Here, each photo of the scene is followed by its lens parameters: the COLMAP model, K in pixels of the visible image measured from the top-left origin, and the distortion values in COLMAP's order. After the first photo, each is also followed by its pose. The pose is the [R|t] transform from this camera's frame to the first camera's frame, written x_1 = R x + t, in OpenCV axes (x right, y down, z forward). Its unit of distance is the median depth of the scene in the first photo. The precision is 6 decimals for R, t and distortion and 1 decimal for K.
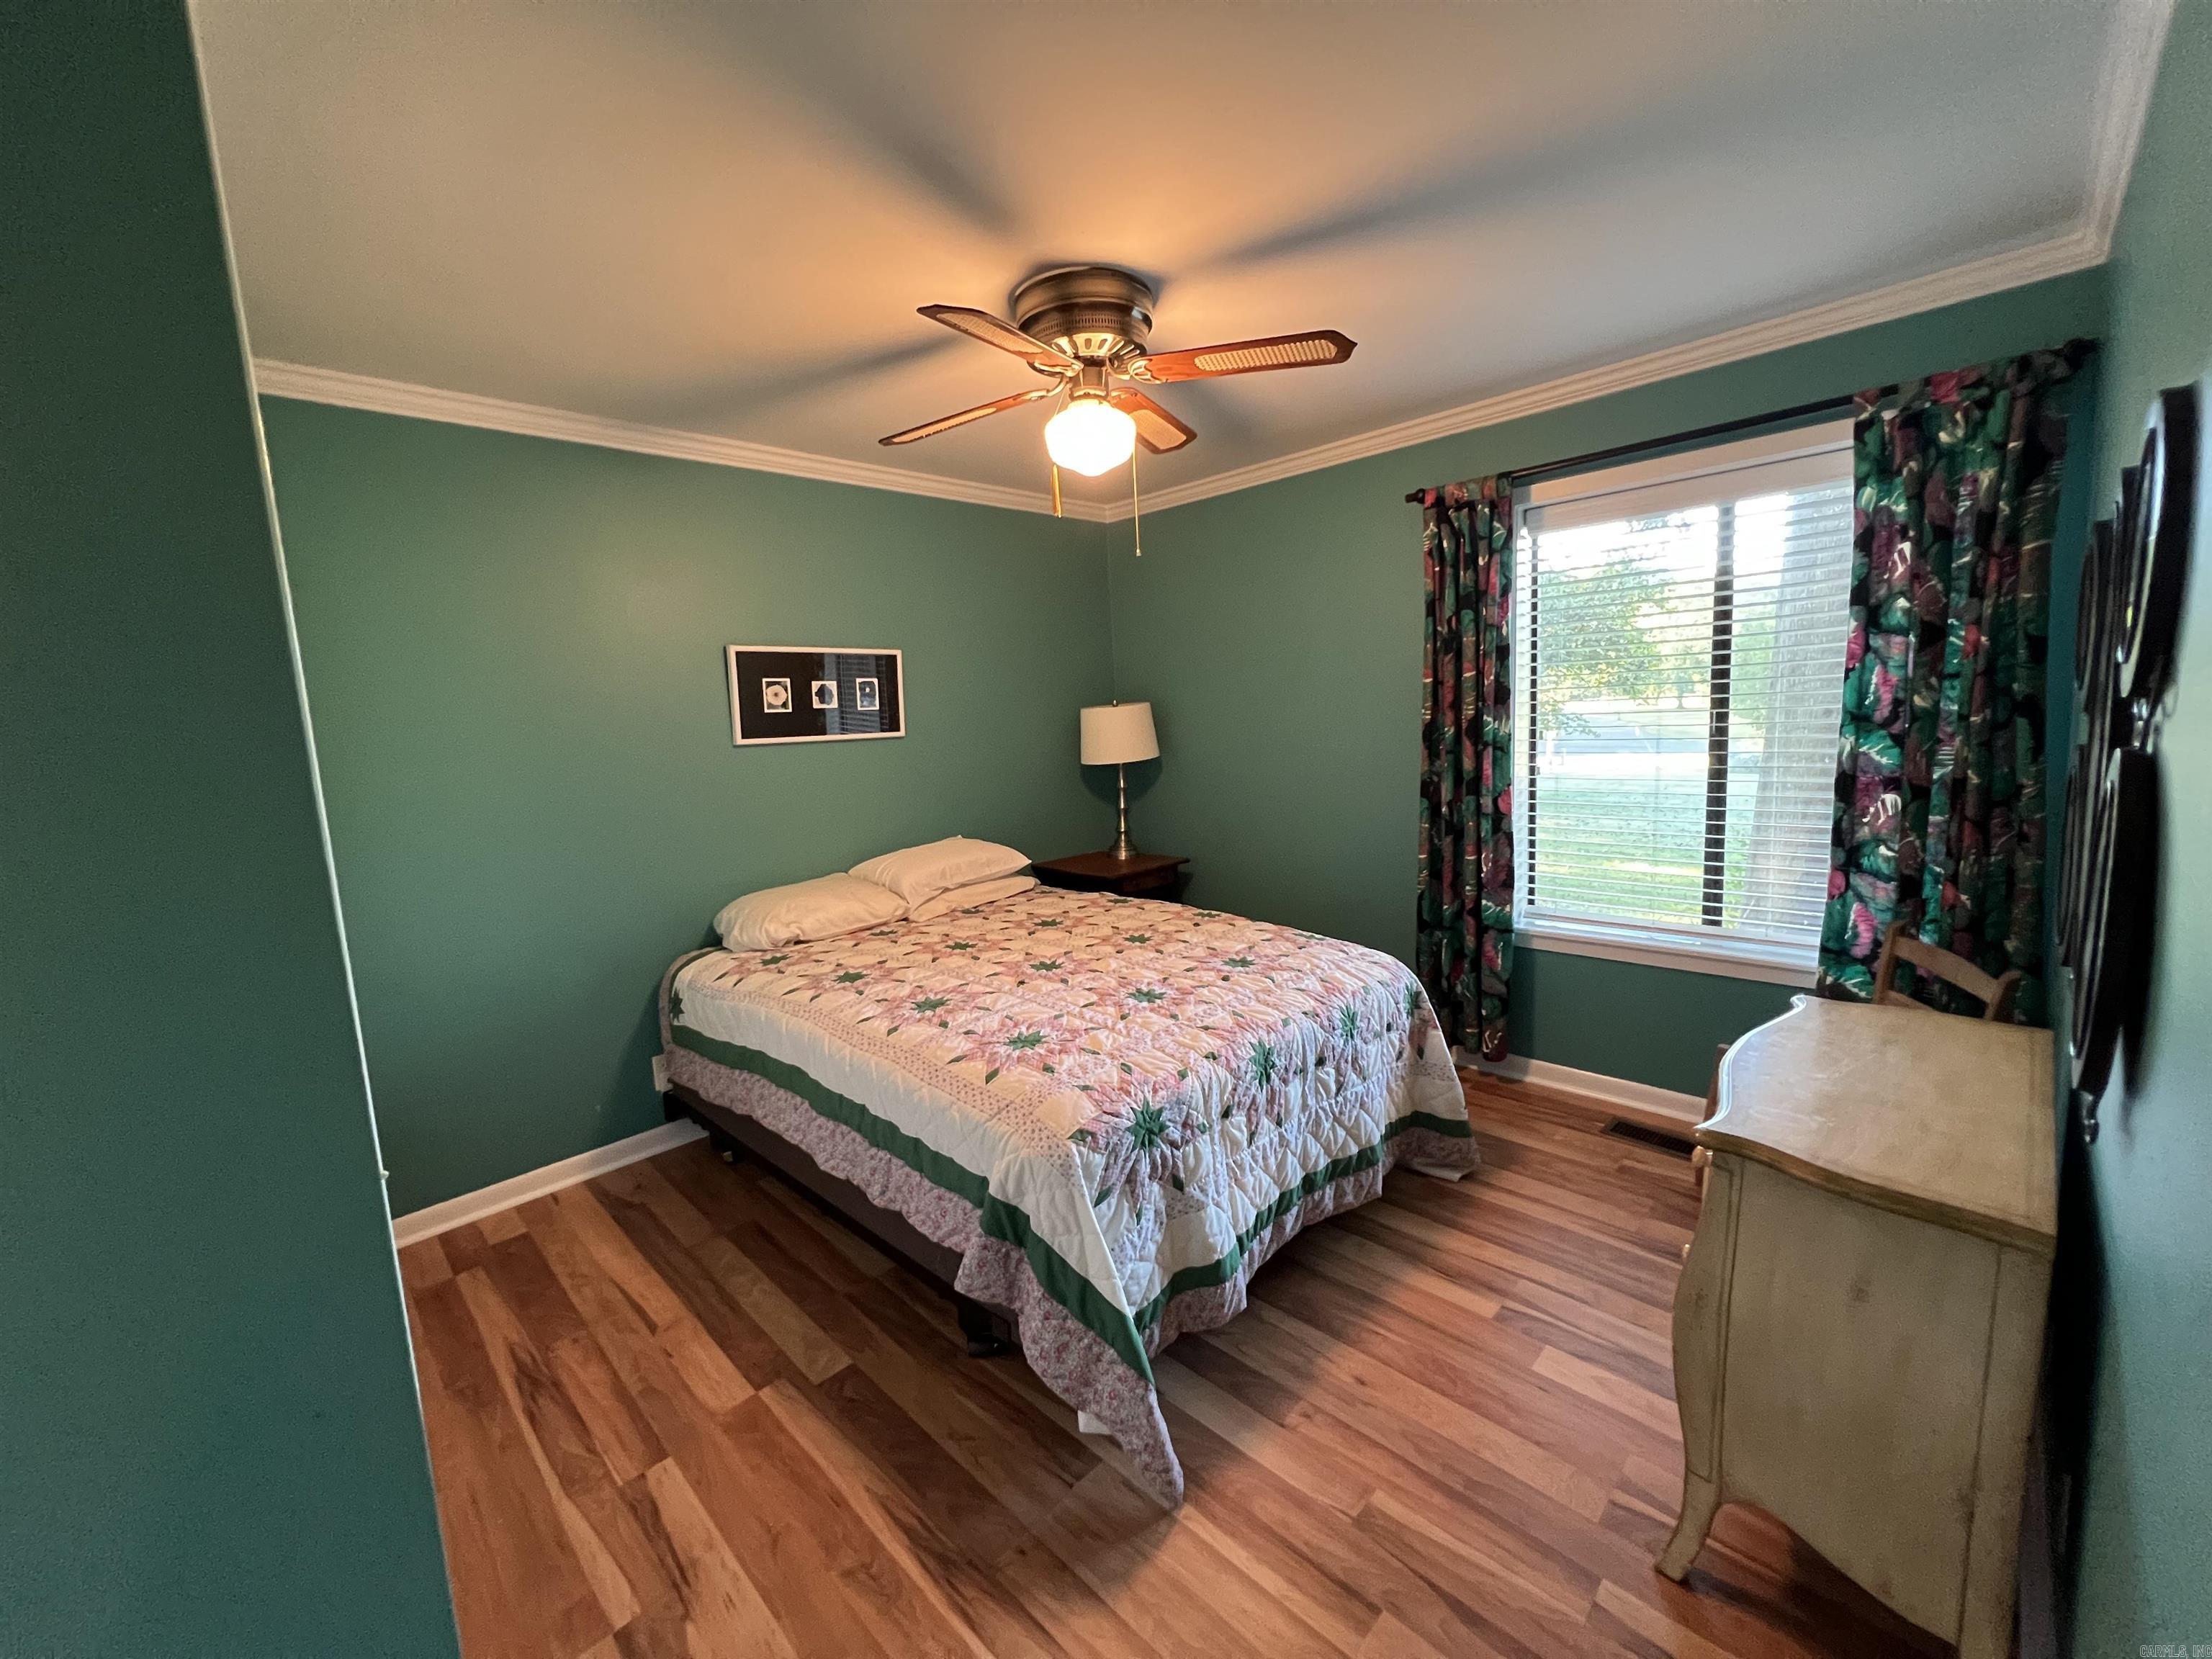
lens RADIAL K [[880.2, 0, 1098.9], [0, 880.2, 824.2], [0, 0, 1]] dist [-0.000799, -0.000017]
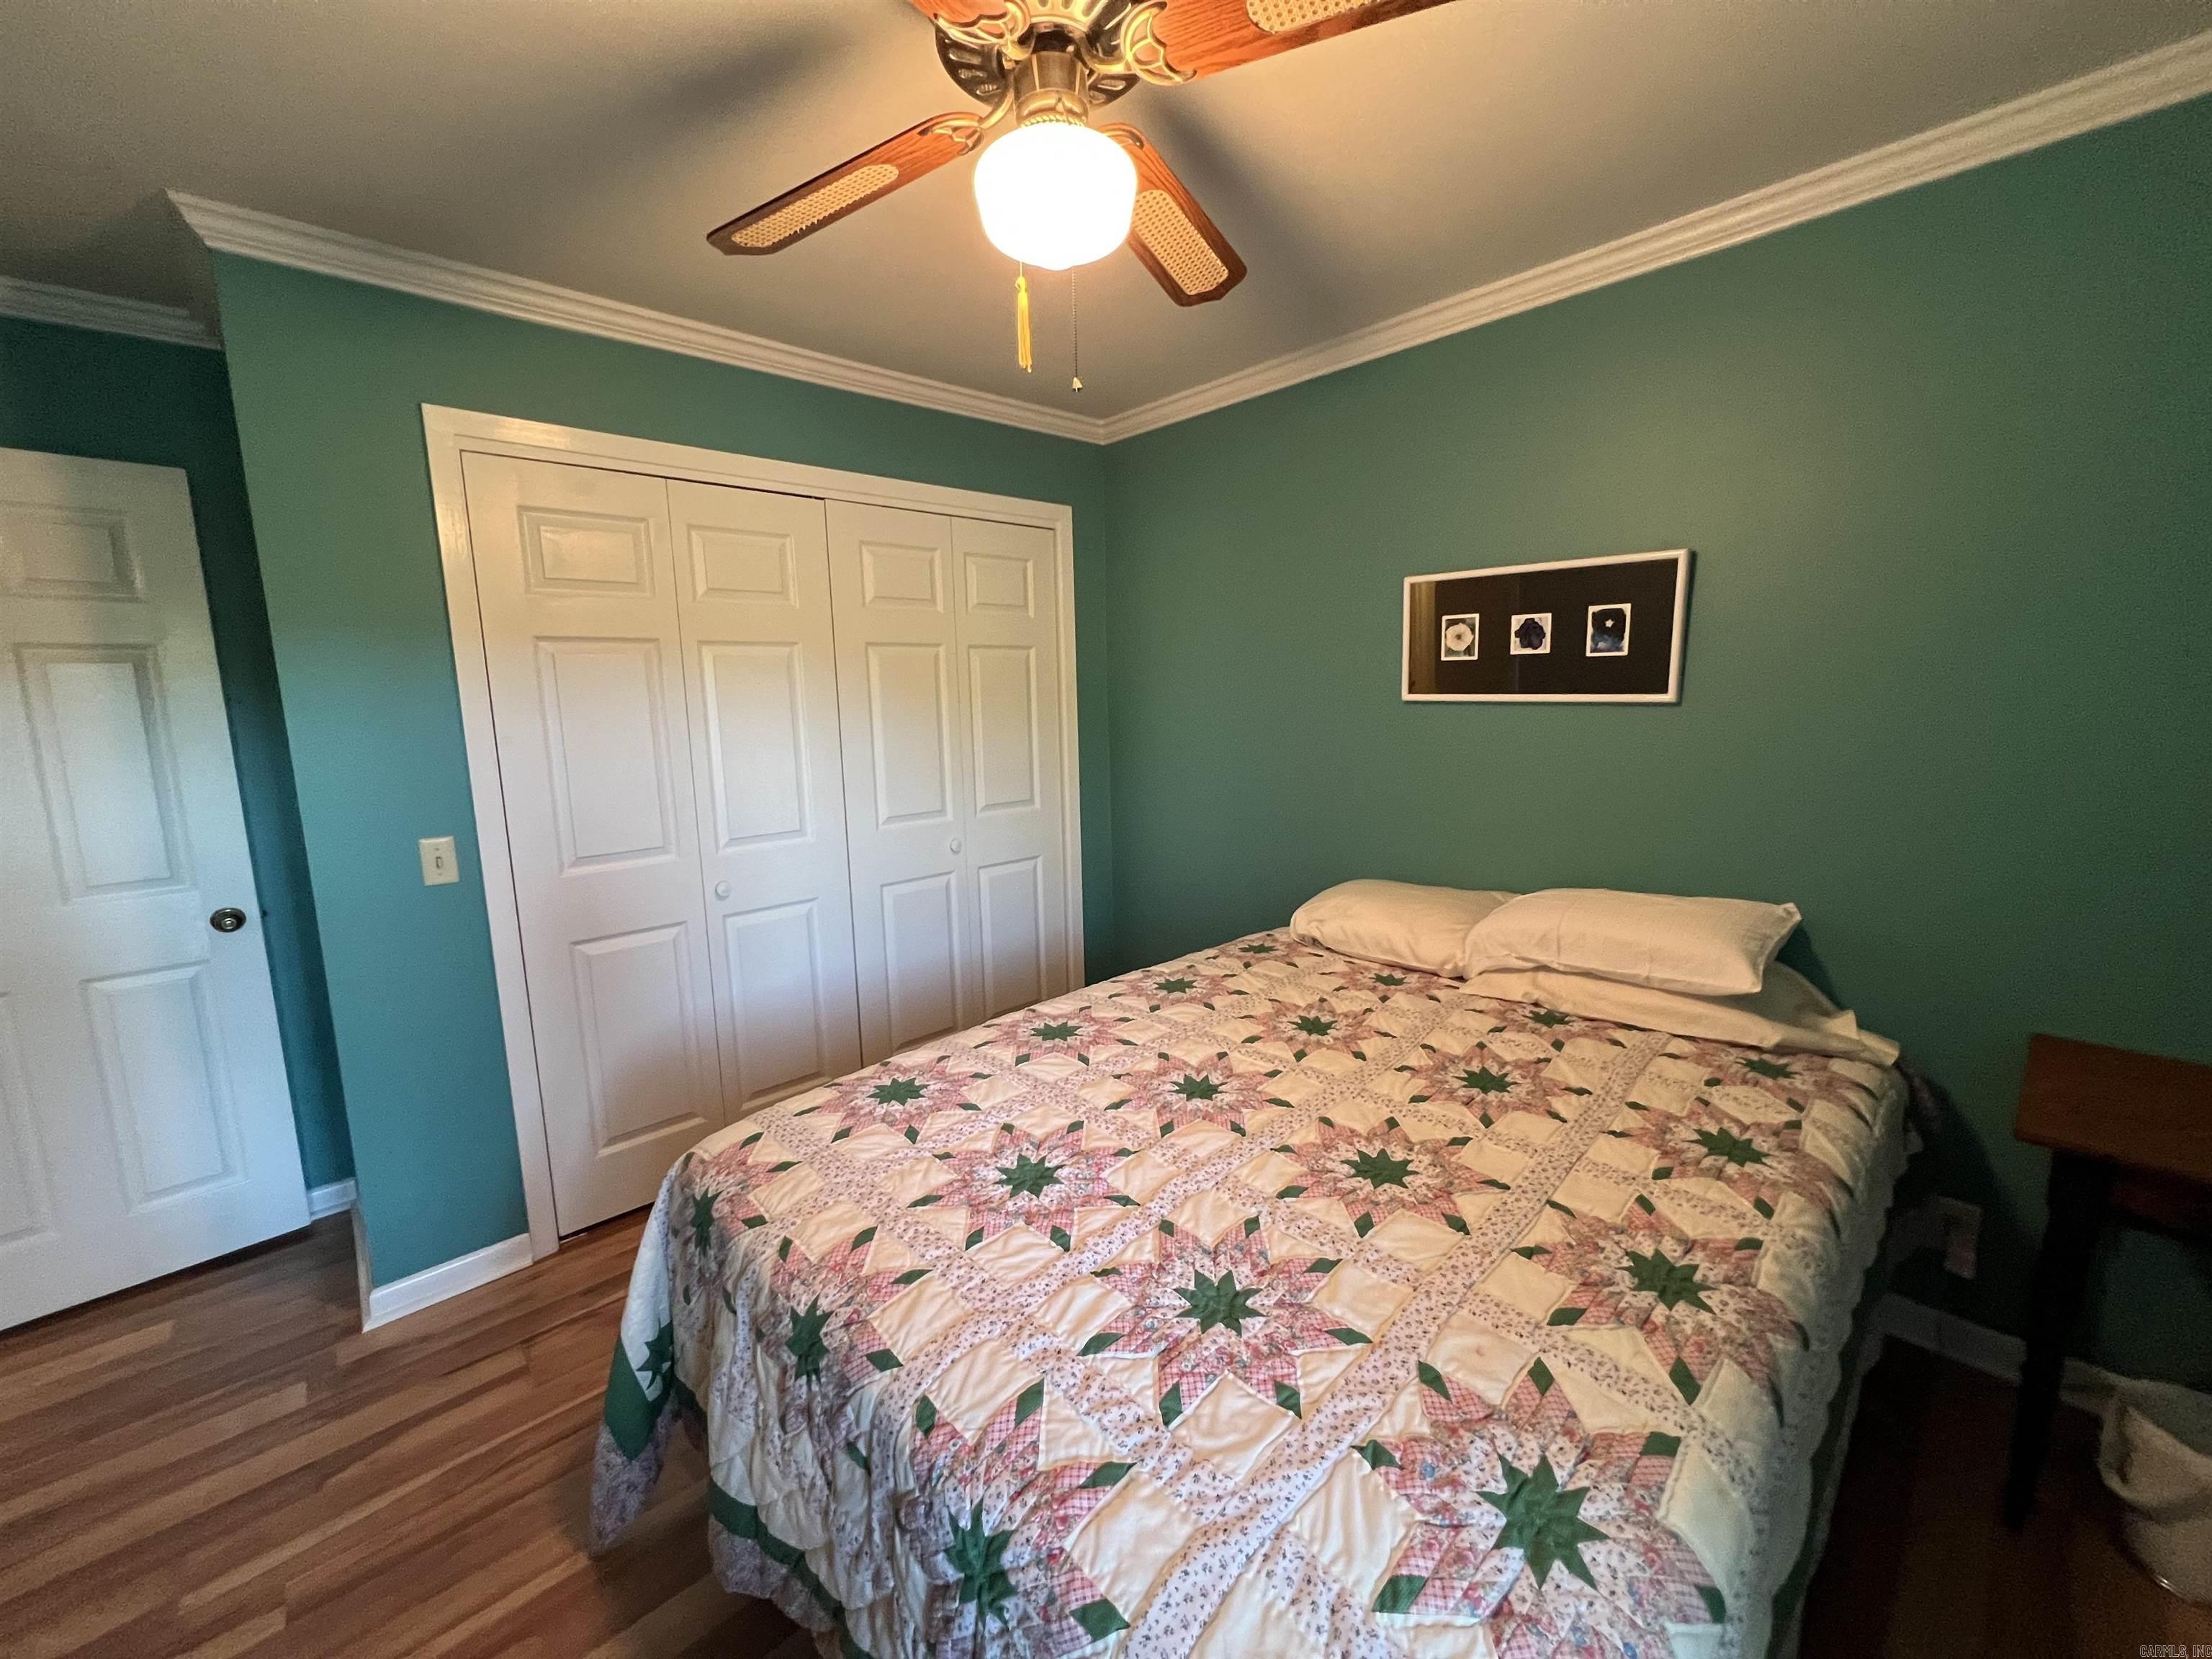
lens RADIAL K [[880.2, 0, 1098.9], [0, 880.2, 824.2], [0, 0, 1]] dist [-0.000799, -0.000017]
pose [[-0.030560, 0.205609, -0.978157, 0.494054], [-0.099771, 0.973099, 0.207663, -0.140200], [0.994541, 0.103937, -0.009224, 0.861826]]
